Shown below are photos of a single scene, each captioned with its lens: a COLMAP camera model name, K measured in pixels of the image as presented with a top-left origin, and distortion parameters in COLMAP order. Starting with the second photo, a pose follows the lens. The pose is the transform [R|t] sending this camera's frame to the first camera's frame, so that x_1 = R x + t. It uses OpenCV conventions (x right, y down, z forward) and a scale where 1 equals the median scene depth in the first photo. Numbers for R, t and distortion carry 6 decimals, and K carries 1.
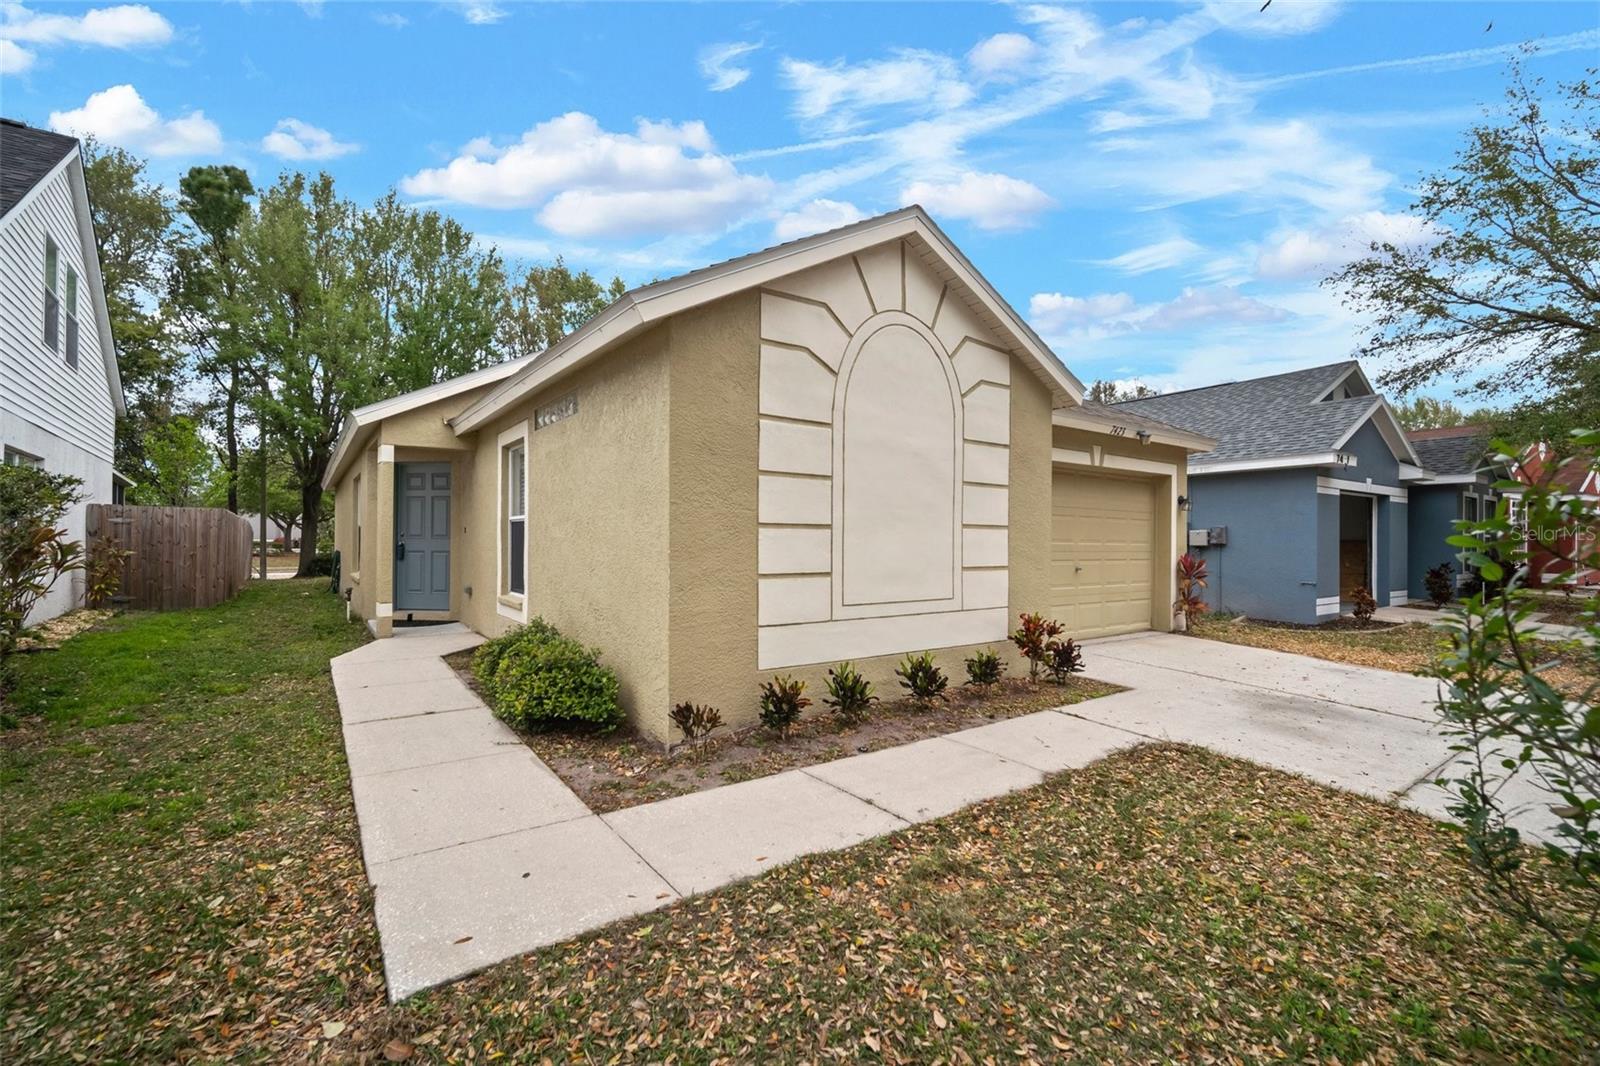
lens RADIAL K [[705.9, 0, 800.0], [0, 705.9, 533.0], [0, 0, 1]] dist [0.001007, -0.000009]
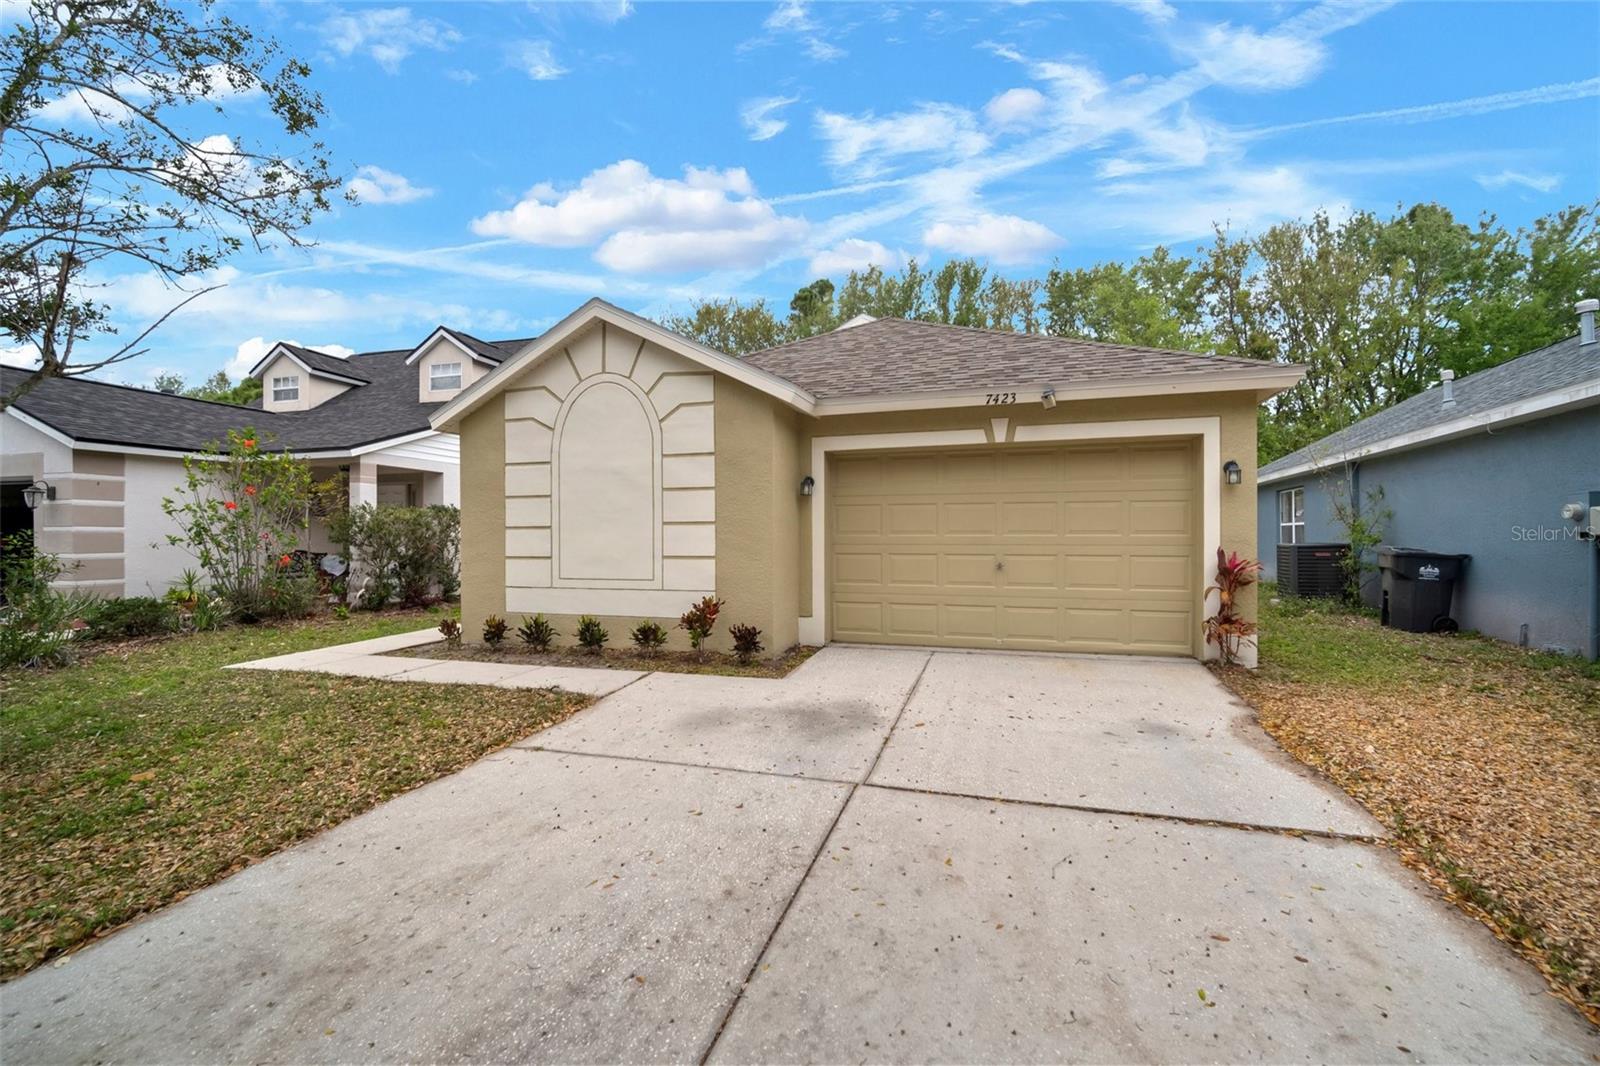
lens RADIAL K [[705.9, 0, 800.0], [0, 705.9, 533.0], [0, 0, 1]] dist [0.001007, -0.000009]
pose [[0.580116, -0.013270, -0.814425, 1.417880], [0.019419, 0.999808, -0.002458, 0.015425], [0.814302, -0.014389, 0.580263, 0.467036]]
